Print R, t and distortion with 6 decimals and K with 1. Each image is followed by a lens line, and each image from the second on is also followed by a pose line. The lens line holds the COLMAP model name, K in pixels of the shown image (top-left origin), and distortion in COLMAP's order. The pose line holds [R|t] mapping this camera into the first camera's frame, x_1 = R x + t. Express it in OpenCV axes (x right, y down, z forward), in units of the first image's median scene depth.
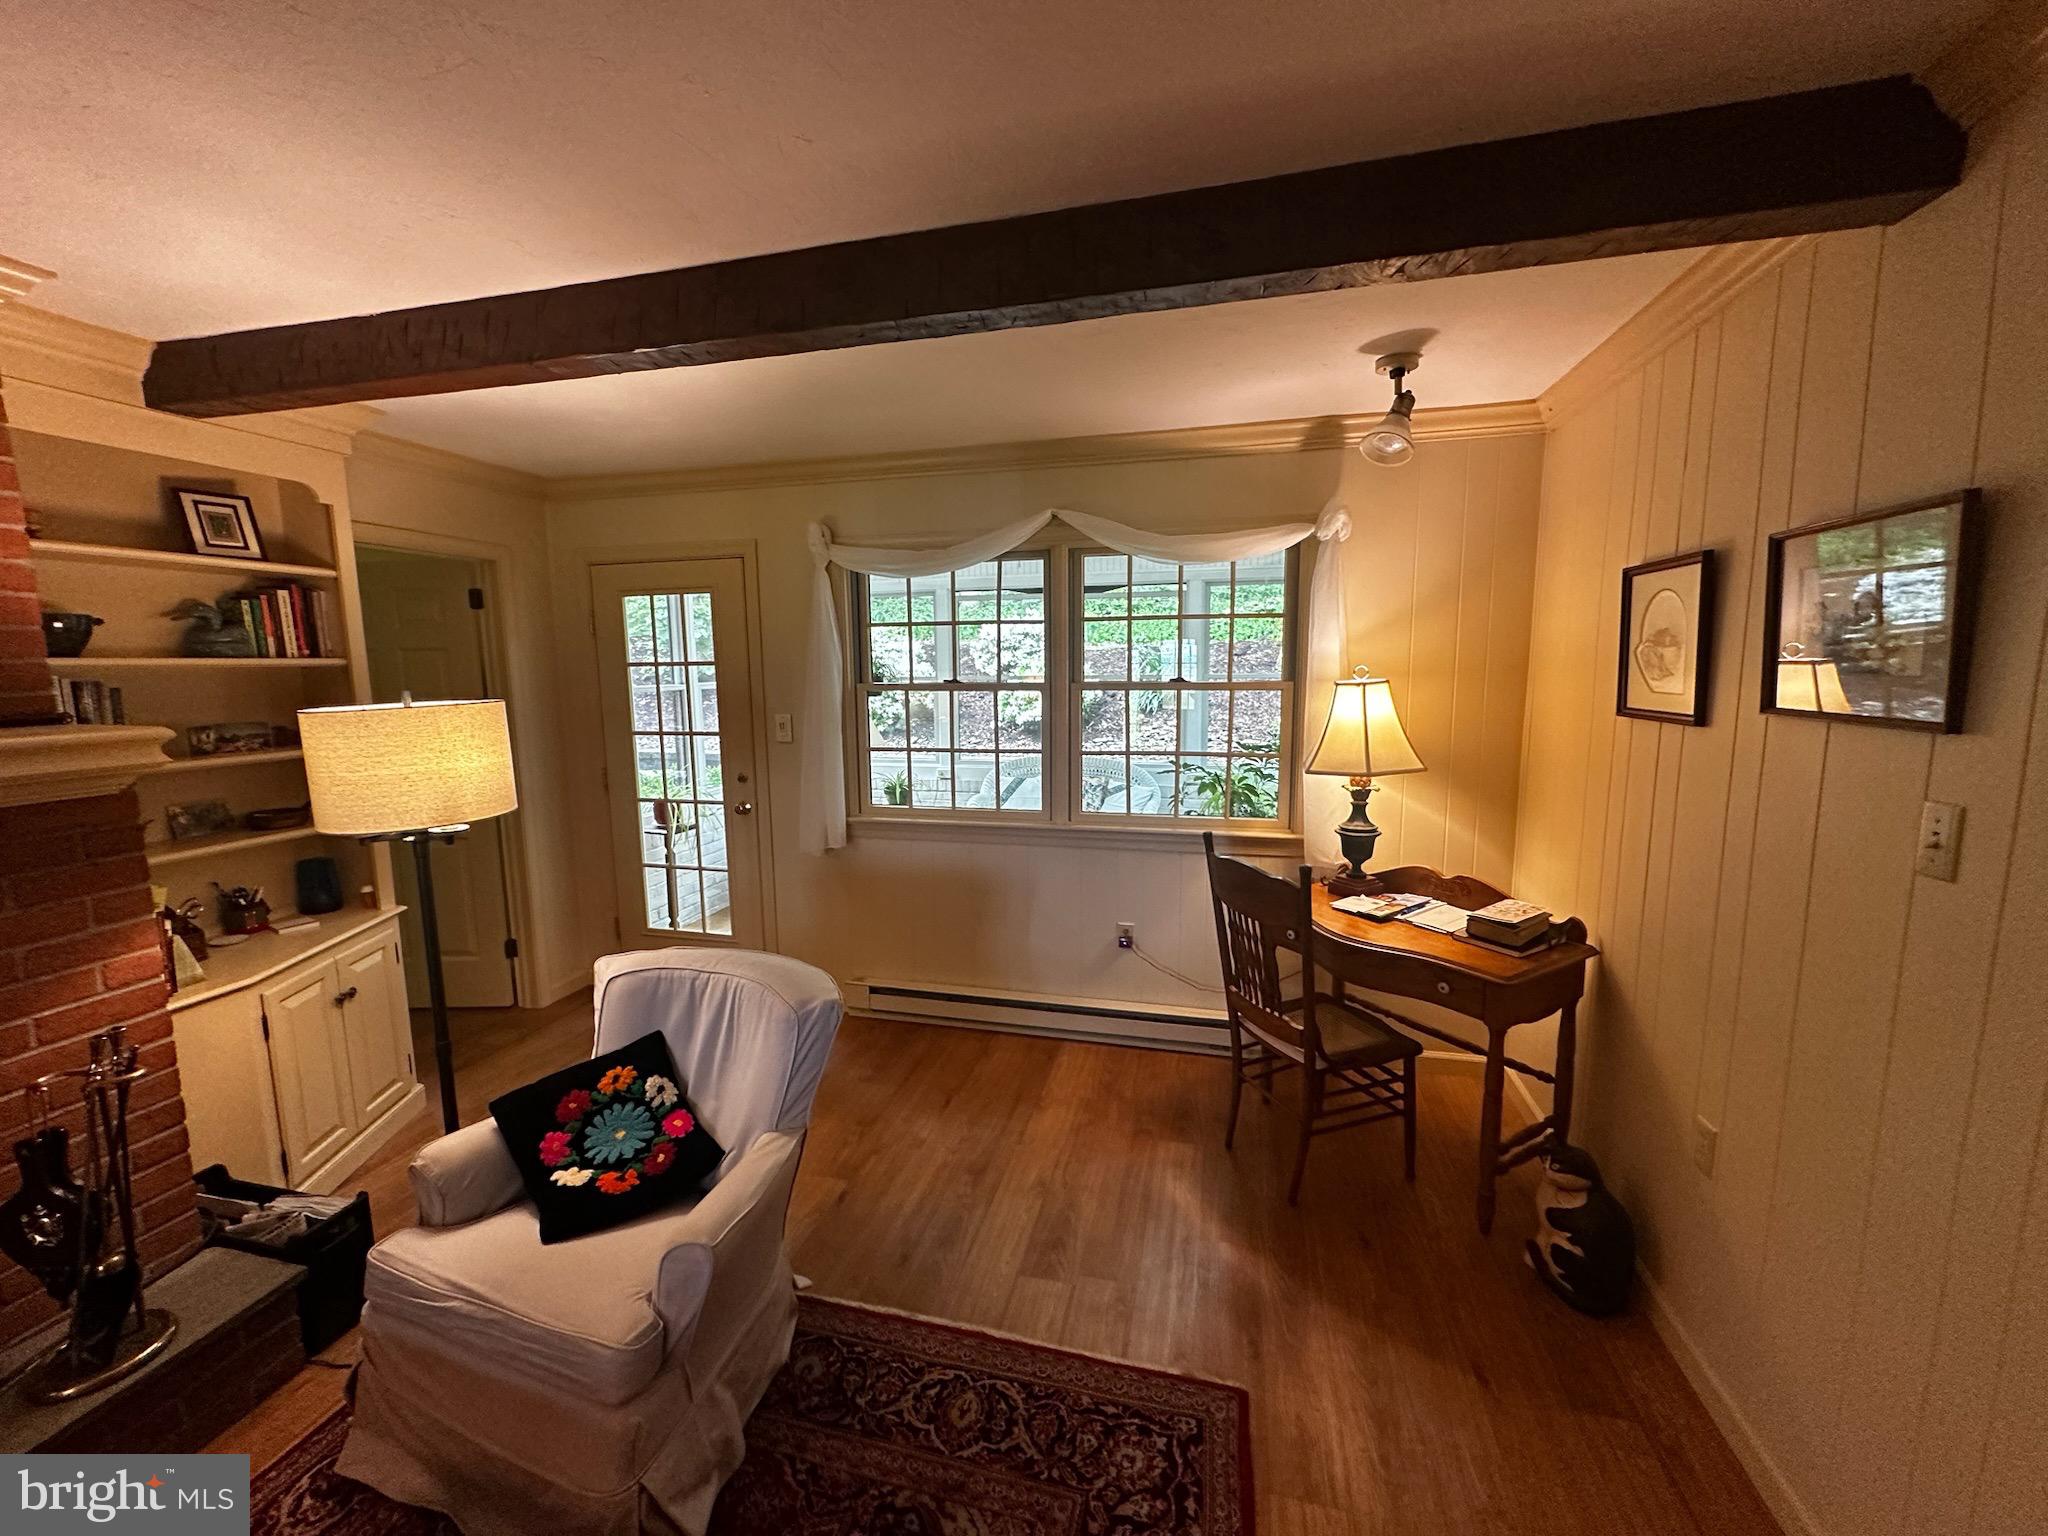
lens RADIAL K [[814.4, 0, 1020.6], [0, 814.4, 769.8], [0, 0, 1]] dist [-0.004071, 0.001029]
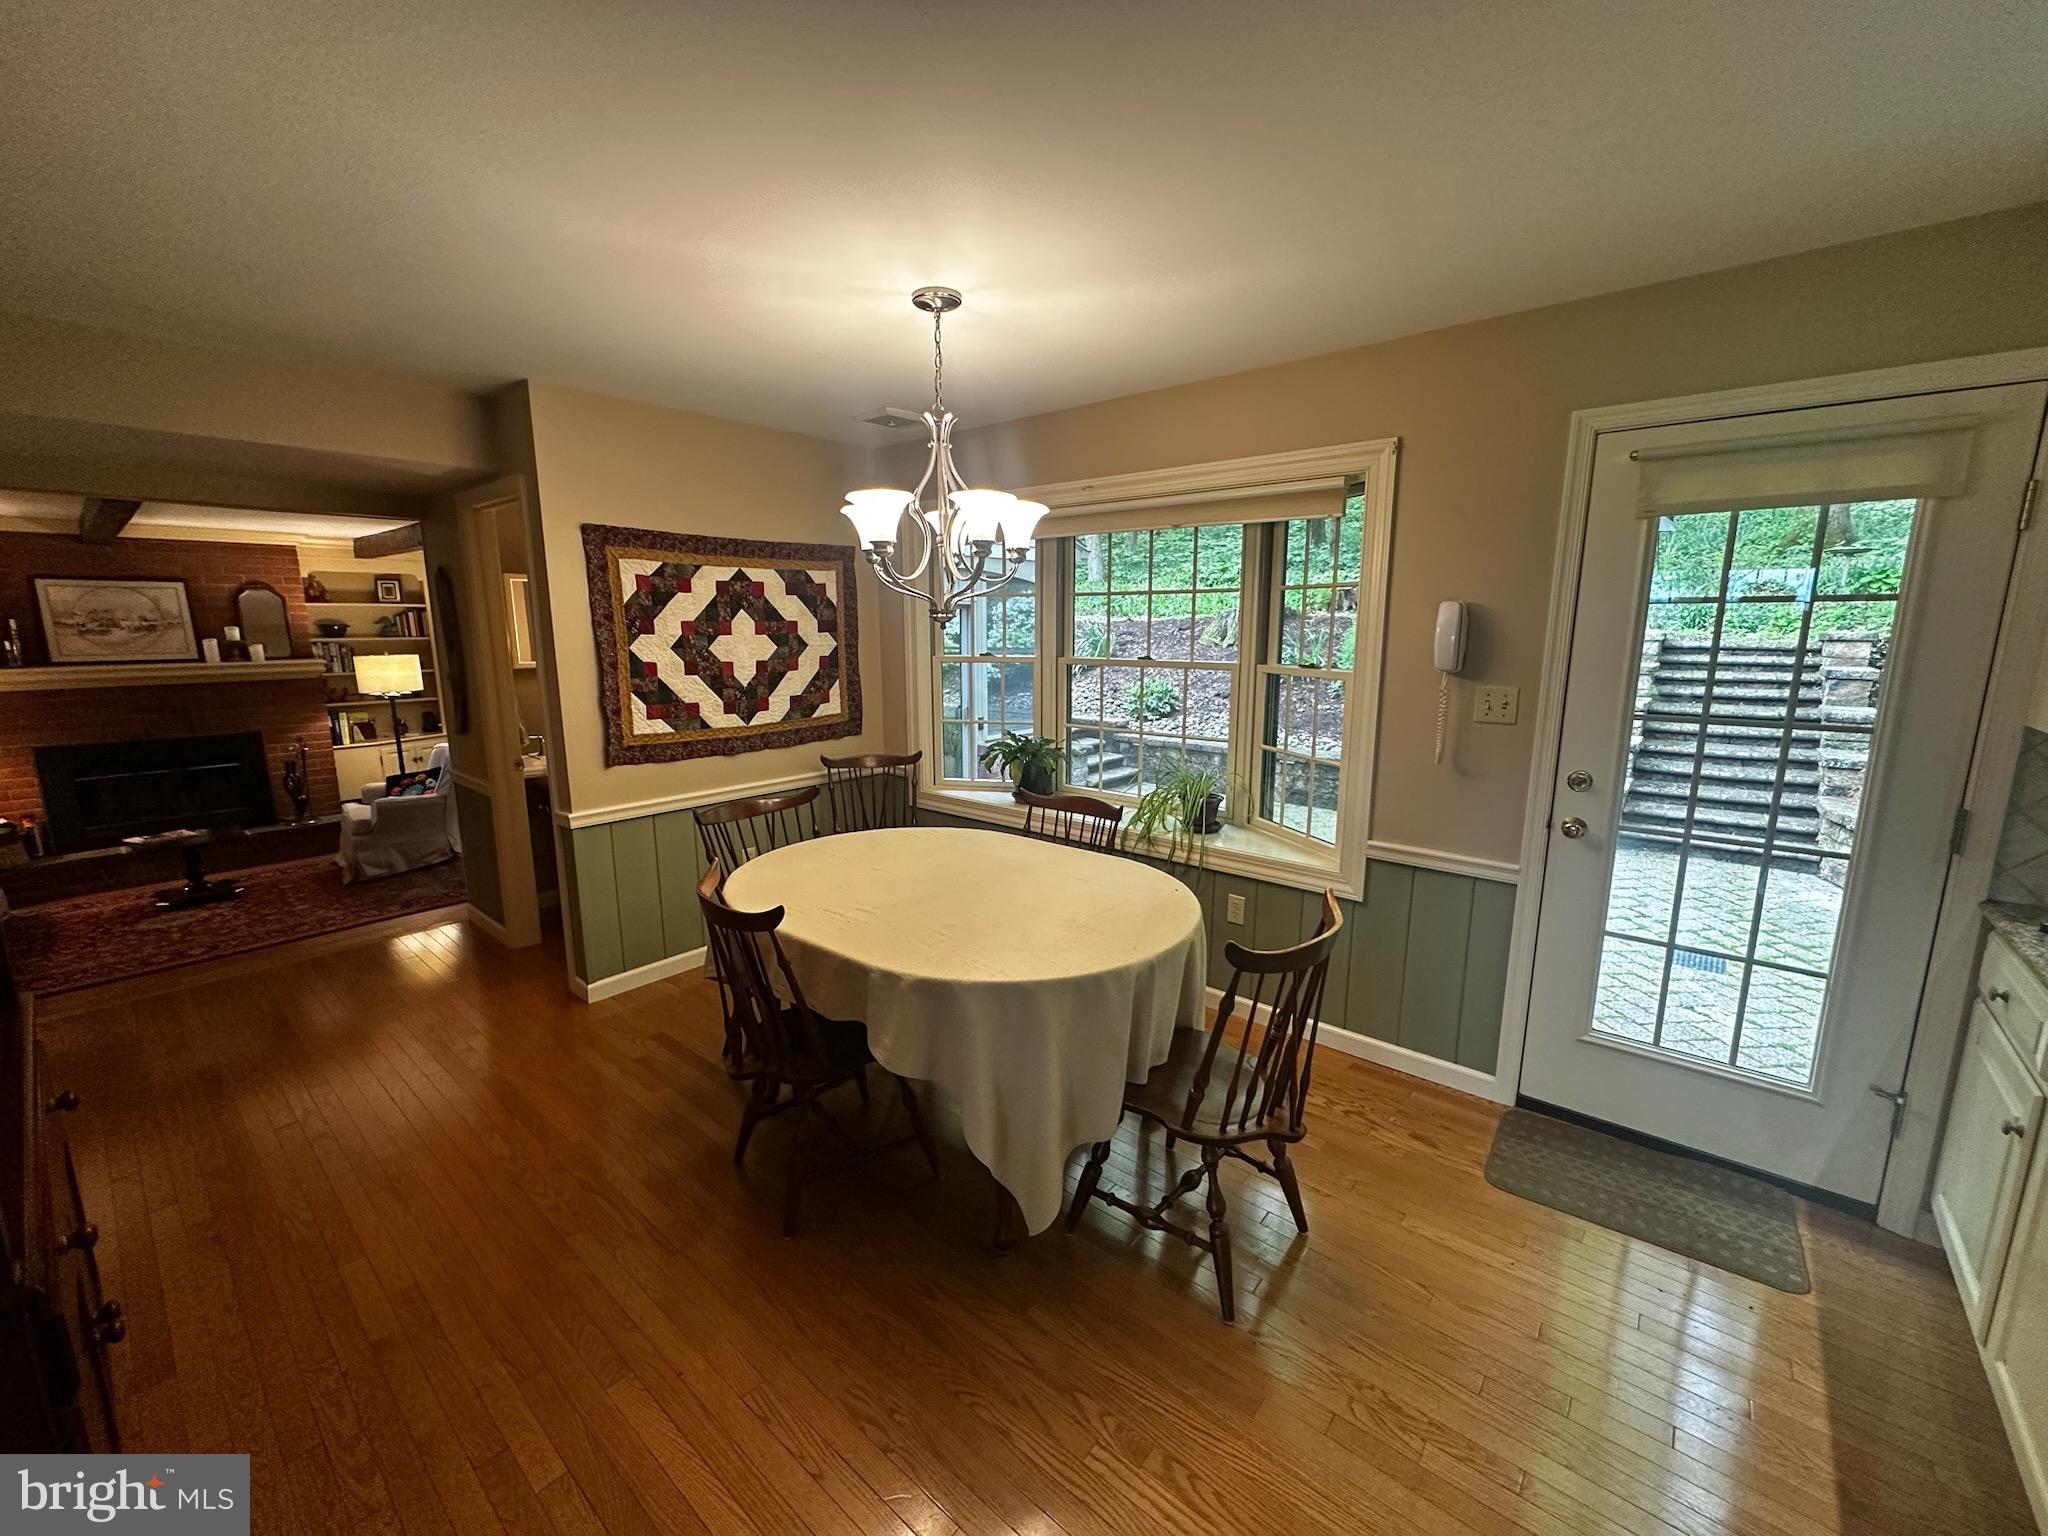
lens RADIAL K [[814.4, 0, 1017.4], [0, 814.4, 767.5], [0, 0, 1]] dist [-0.004071, 0.001029]
pose [[0.899587, 0.082730, -0.428834, 2.533195], [-0.061434, 0.996102, 0.063293, 0.004461], [0.432398, -0.030593, 0.901163, -0.717635]]
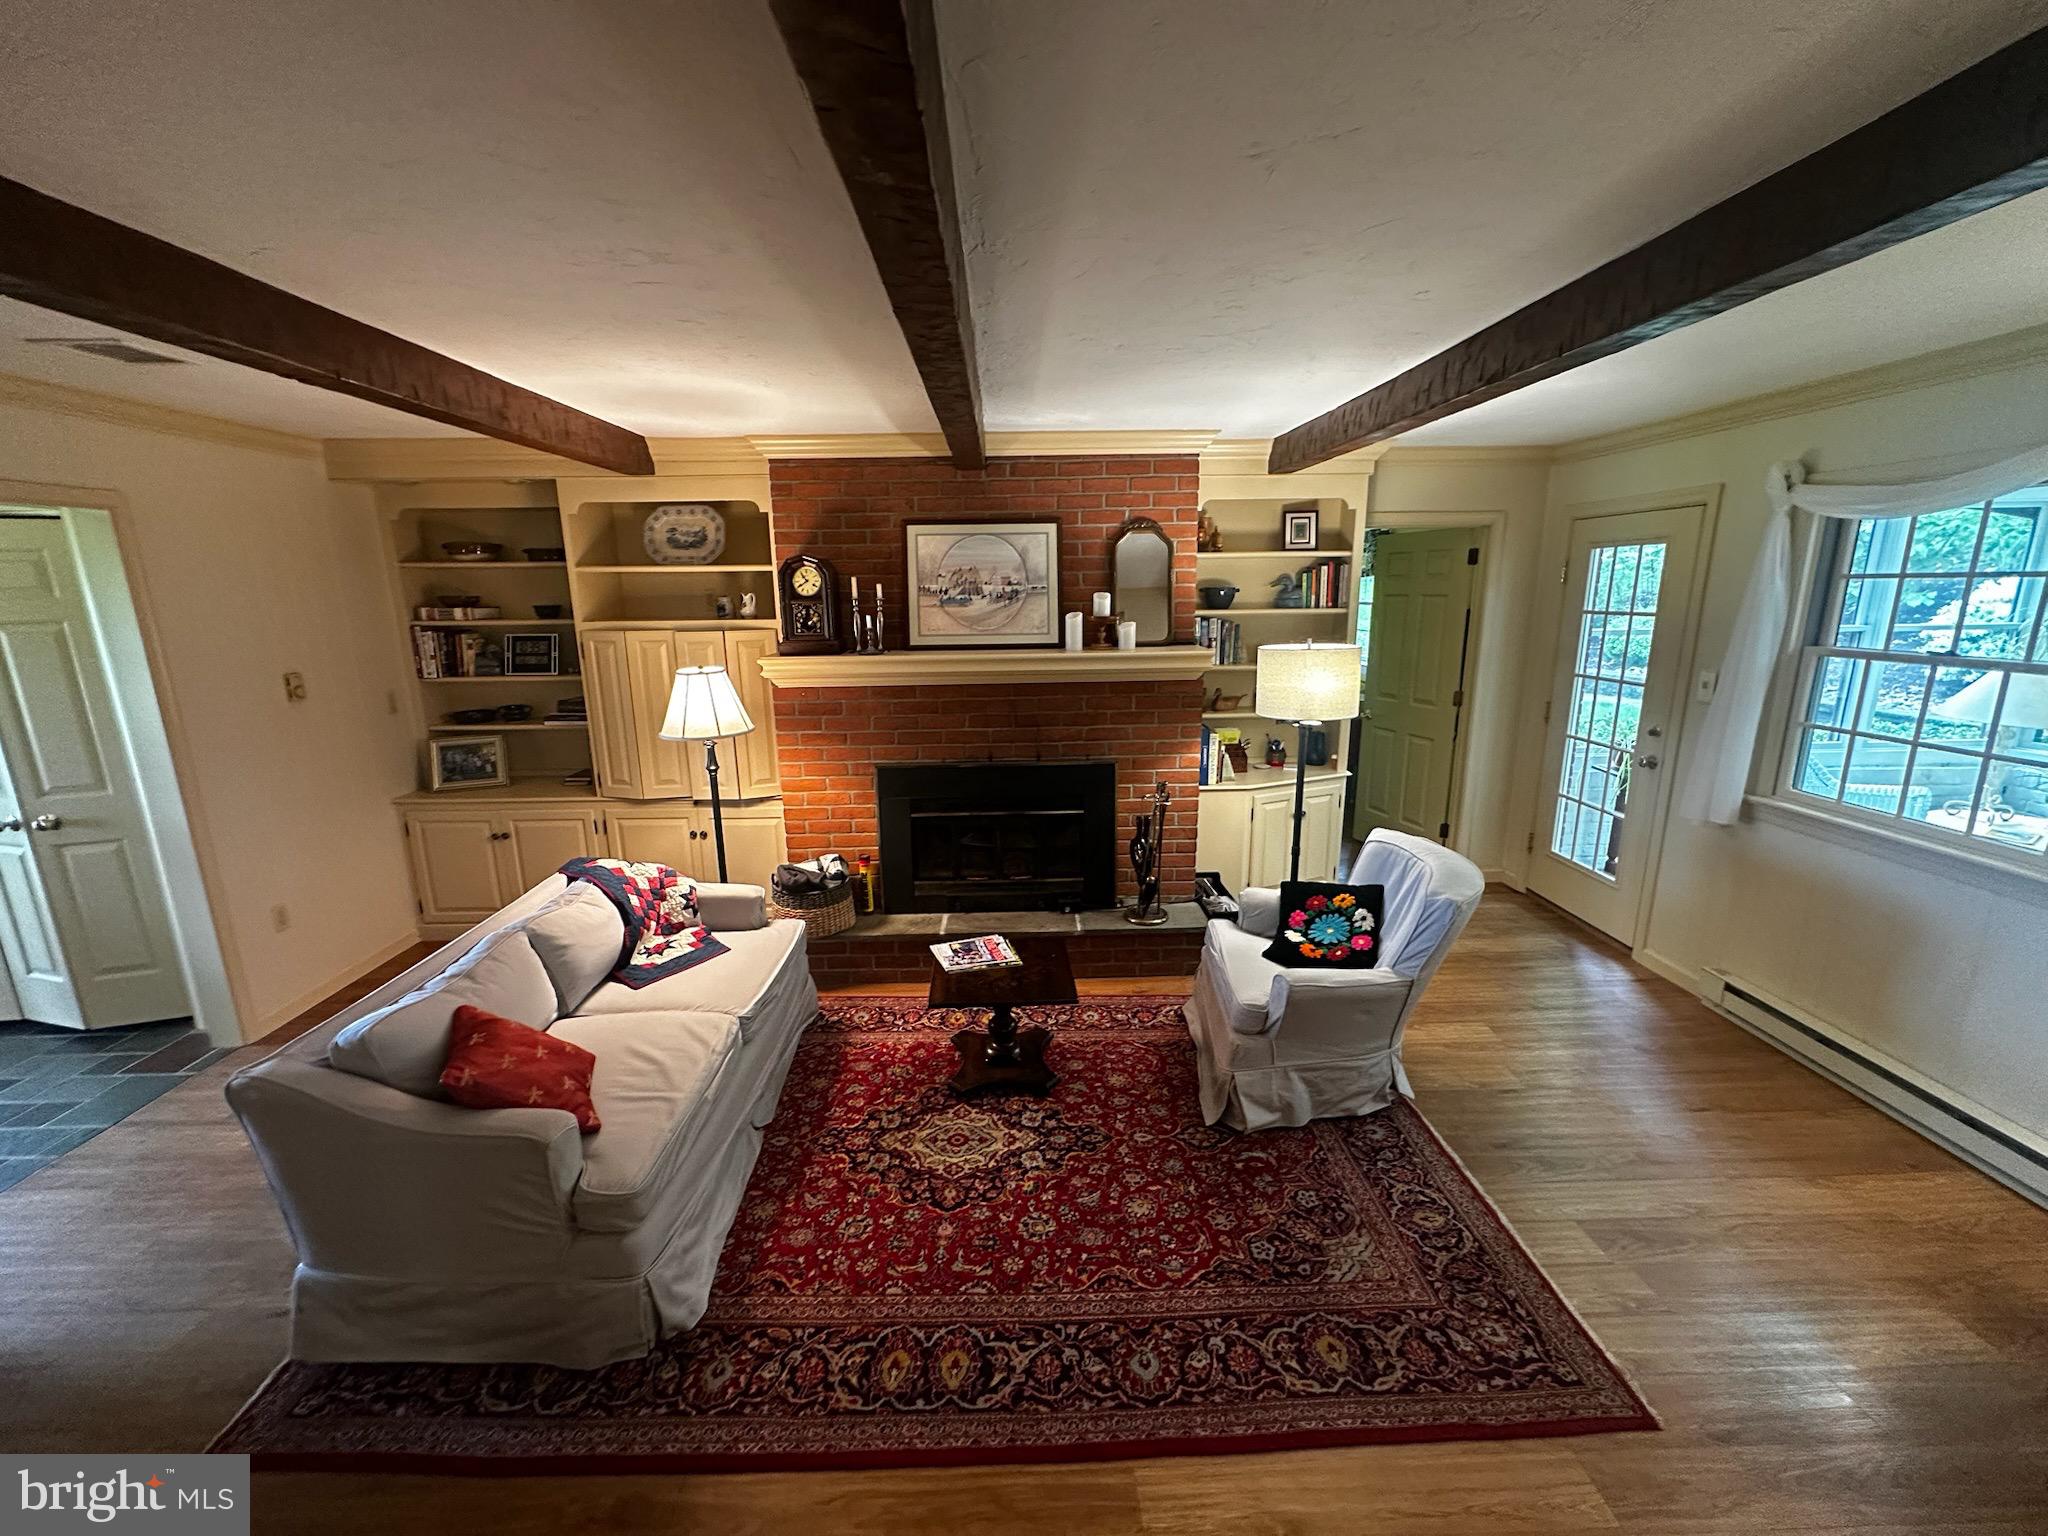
lens RADIAL K [[814.4, 0, 1018.7], [0, 814.4, 767.6], [0, 0, 1]] dist [-0.004071, 0.001029]
pose [[0.267830, 0.215800, -0.938987, 0.640605], [-0.114729, 0.974802, 0.191307, -0.079088], [0.956611, 0.056492, 0.285840, -0.041961]]
